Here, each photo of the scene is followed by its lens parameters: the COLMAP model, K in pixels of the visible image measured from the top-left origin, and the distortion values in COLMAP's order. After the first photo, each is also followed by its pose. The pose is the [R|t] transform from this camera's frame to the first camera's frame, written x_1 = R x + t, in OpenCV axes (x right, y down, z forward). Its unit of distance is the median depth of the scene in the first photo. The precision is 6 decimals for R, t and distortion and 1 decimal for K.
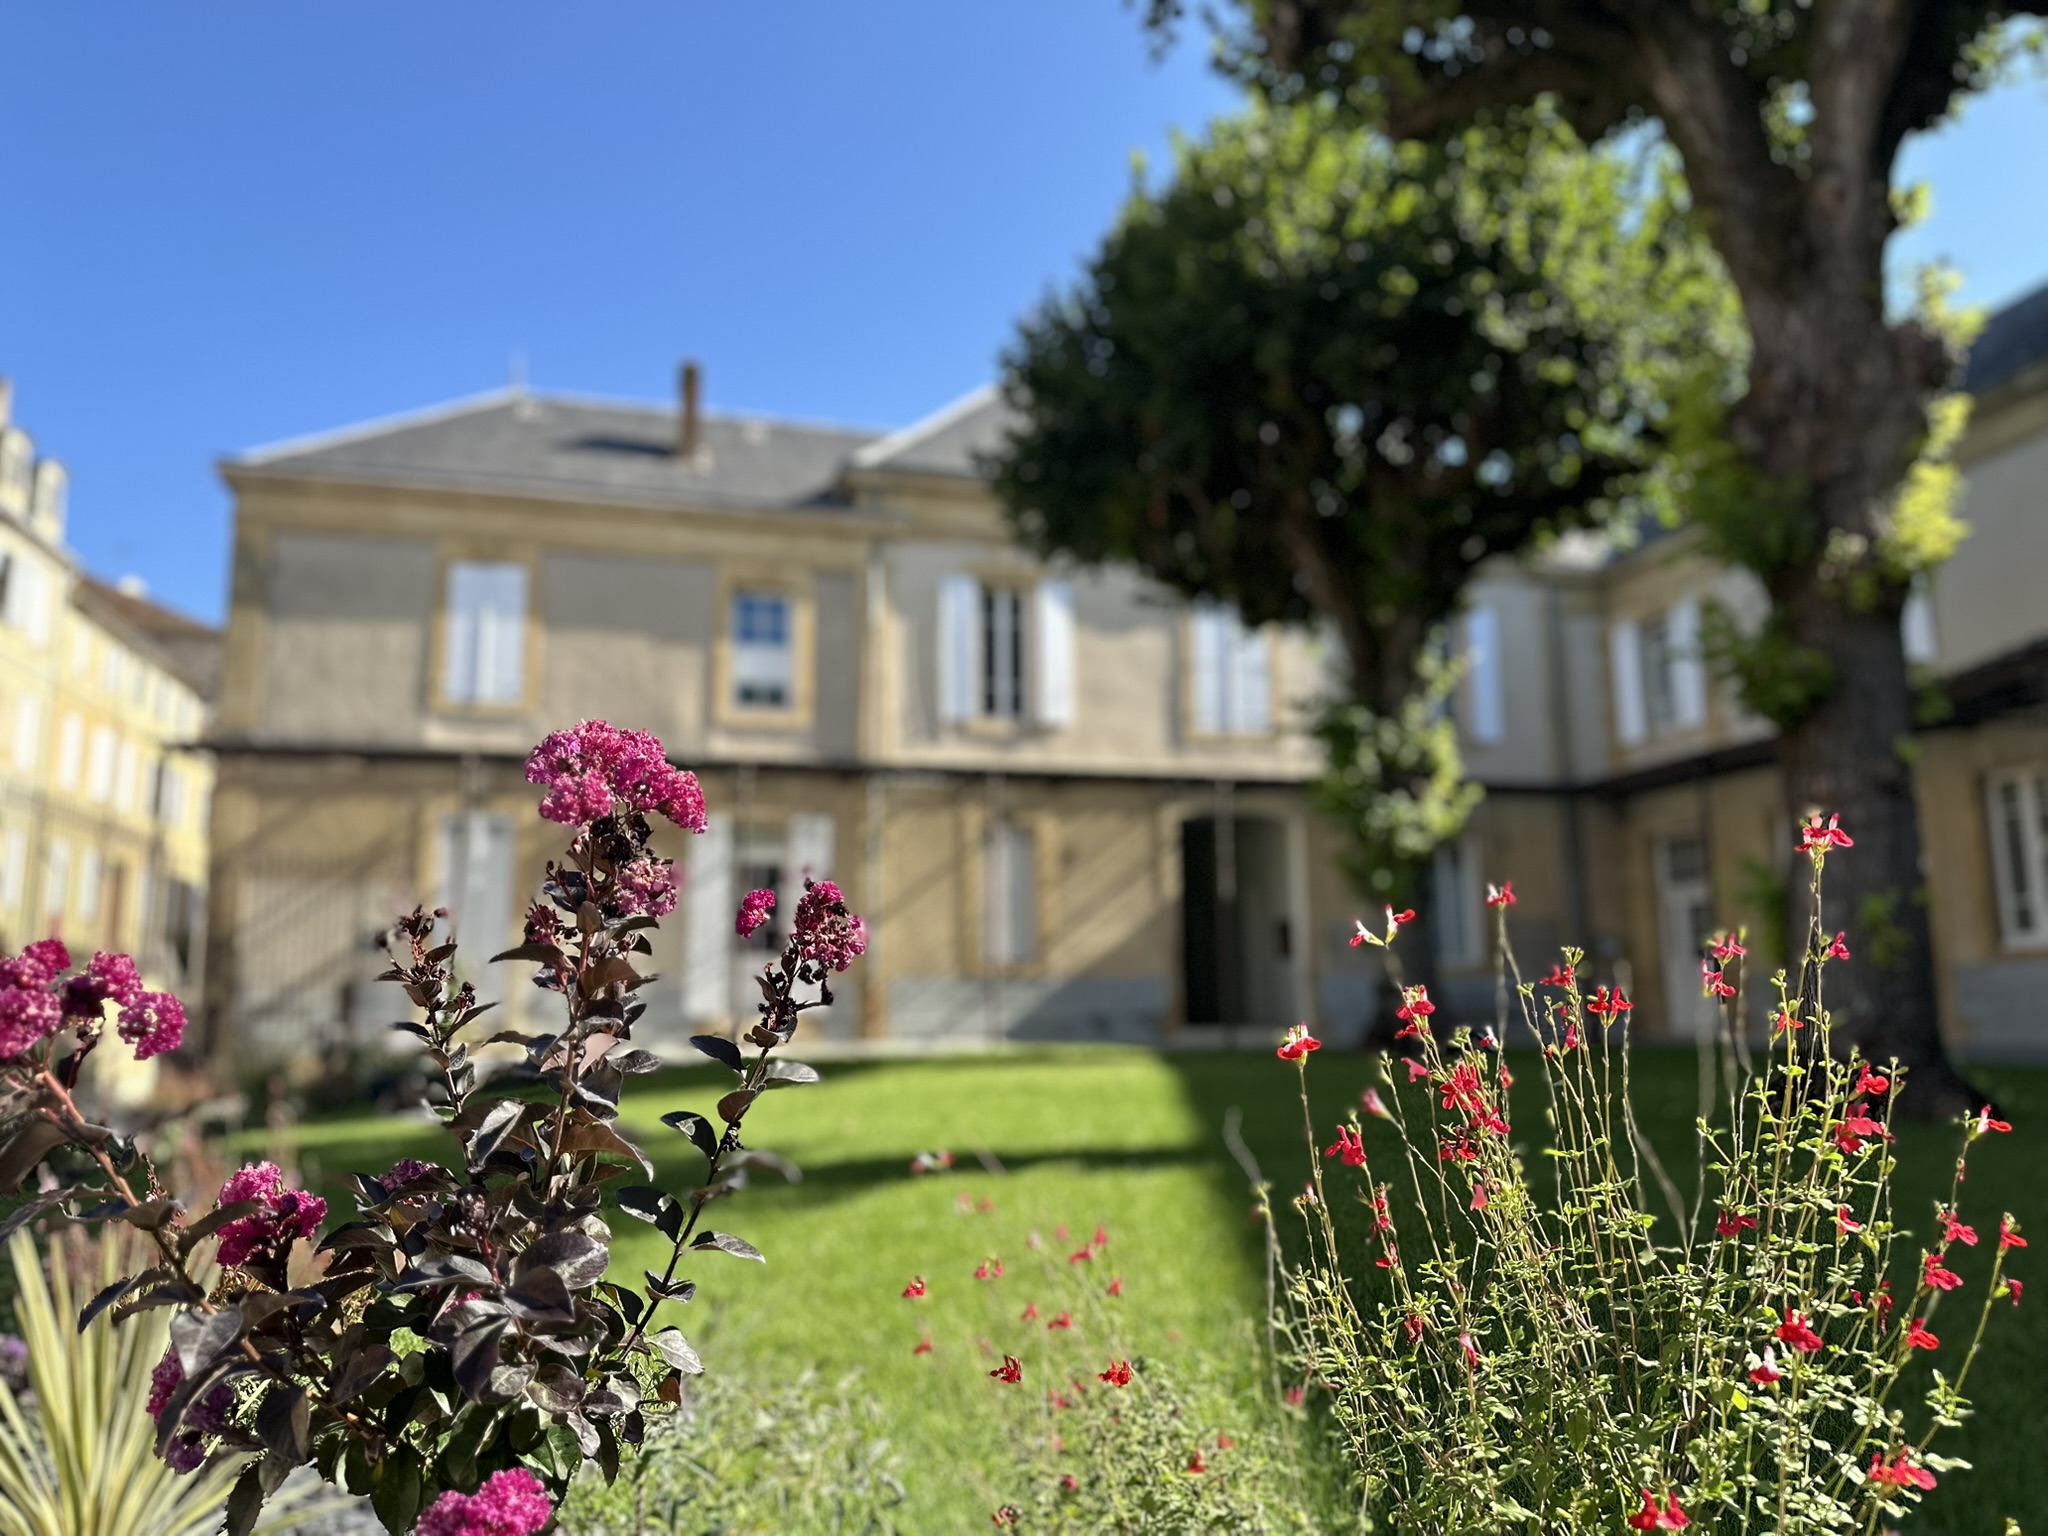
lens RADIAL K [[1404.3, 0, 1021.5], [0, 1404.3, 763.7], [0, 0, 1]] dist [-0.002445, -0.003029]
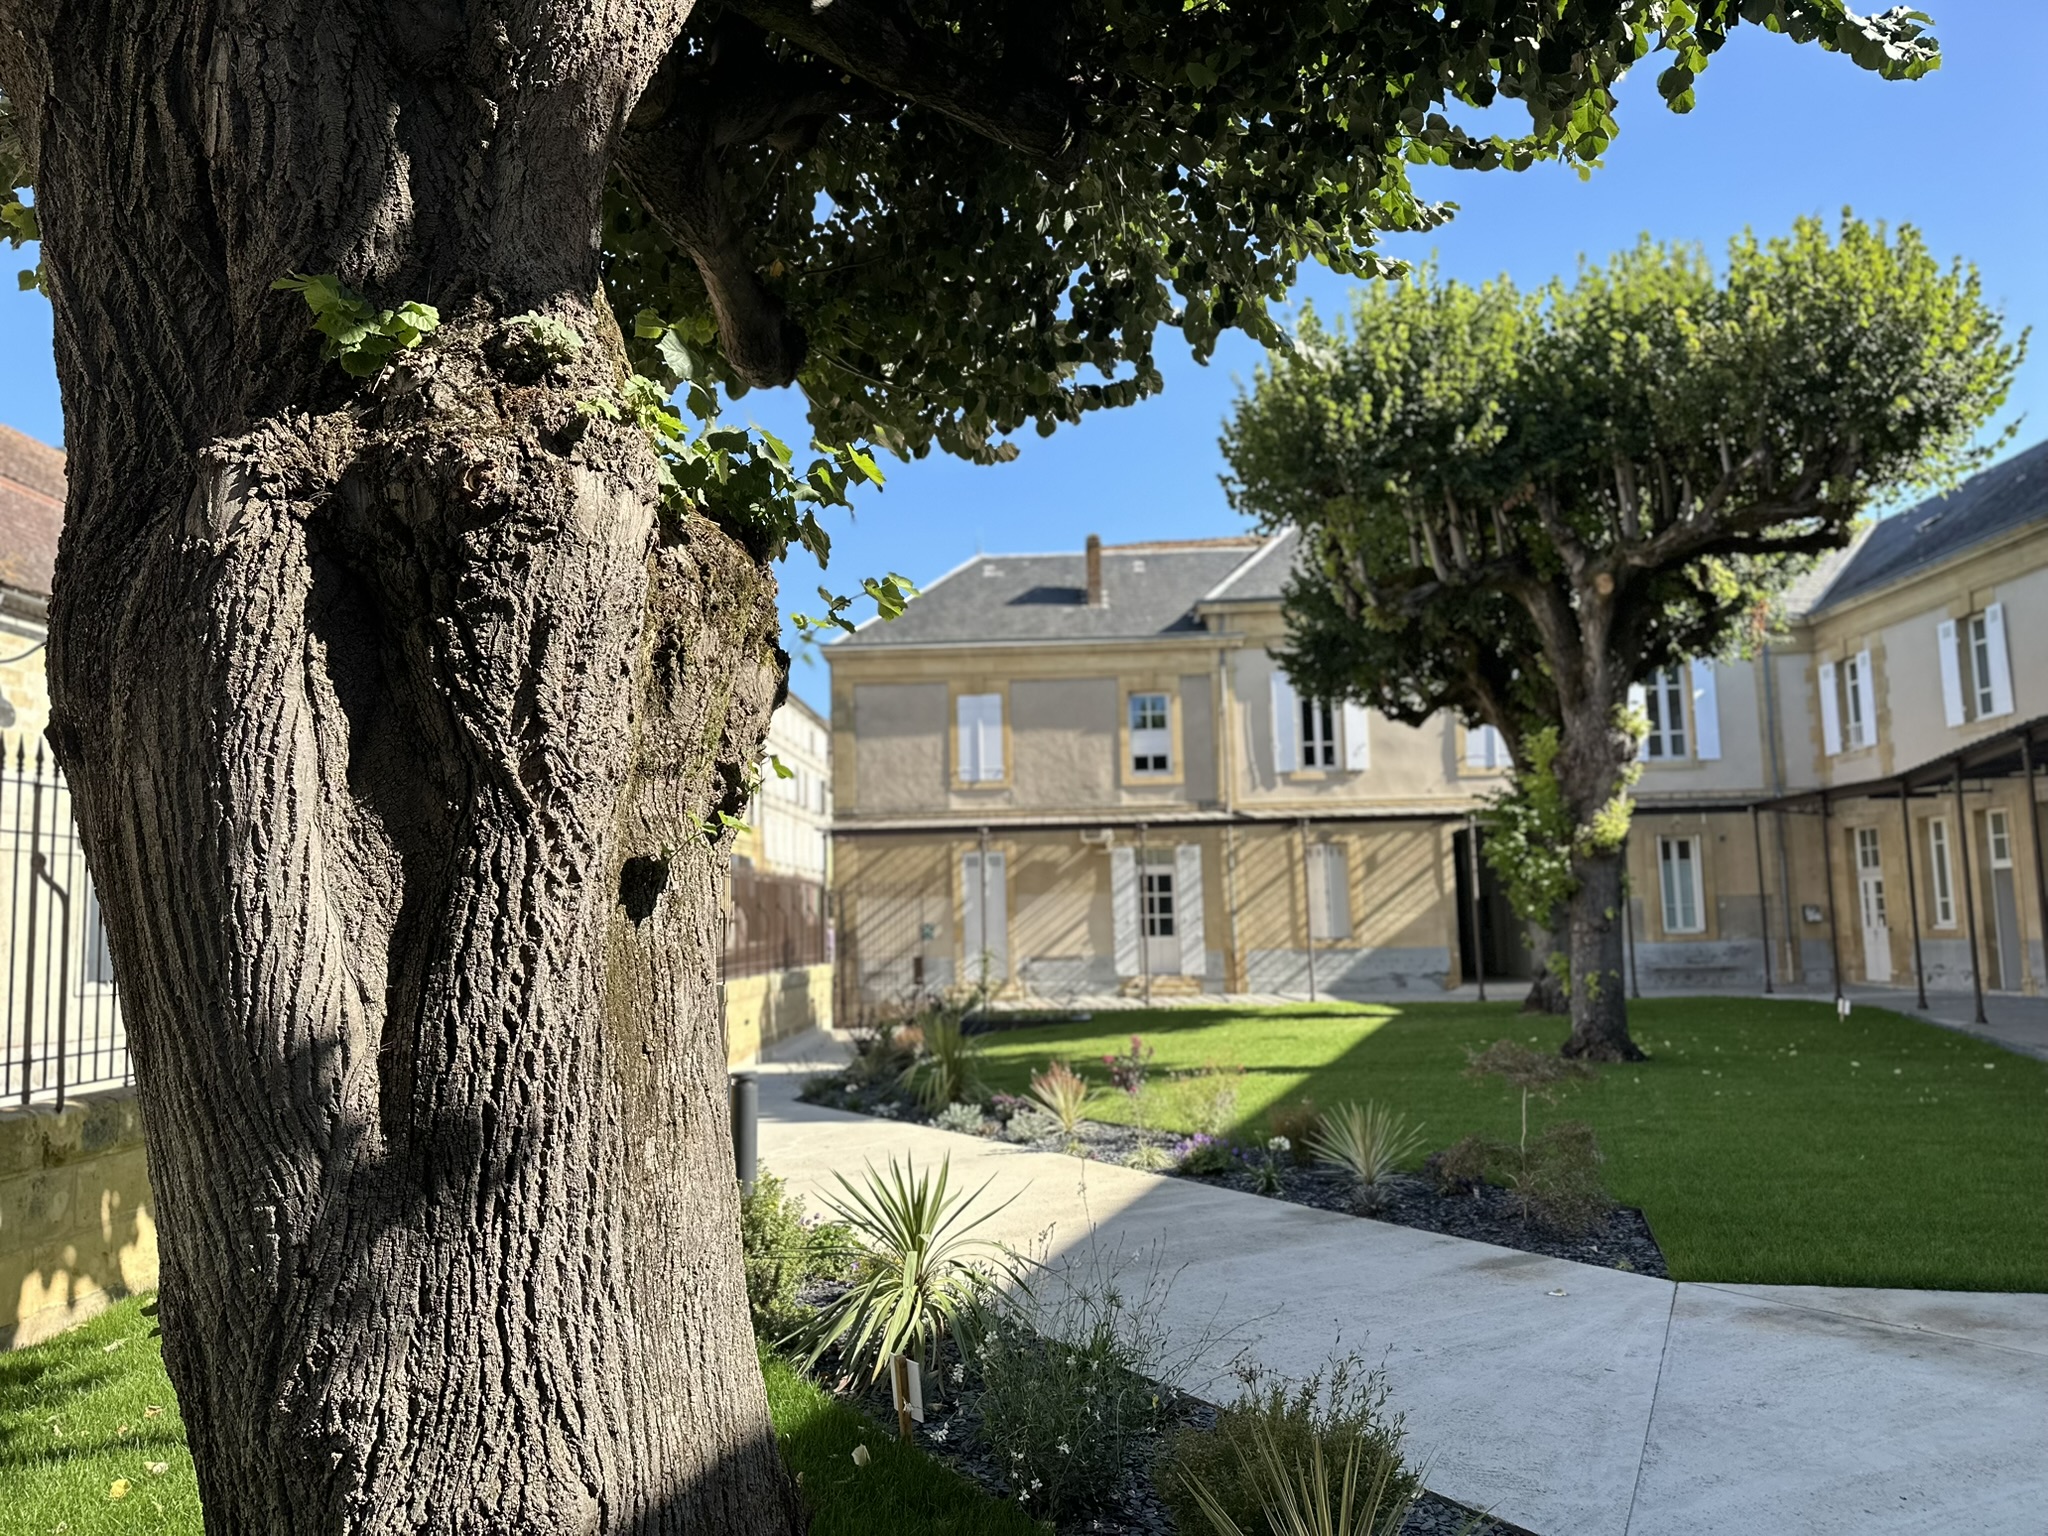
lens RADIAL K [[1404.3, 0, 1026.2], [0, 1404.3, 756.3], [0, 0, 1]] dist [-0.002445, -0.003029]
pose [[0.968888, -0.049654, -0.242468, 0.048518], [0.050054, 0.998736, -0.004515, -0.056339], [0.242386, -0.007762, 0.970149, -0.479196]]
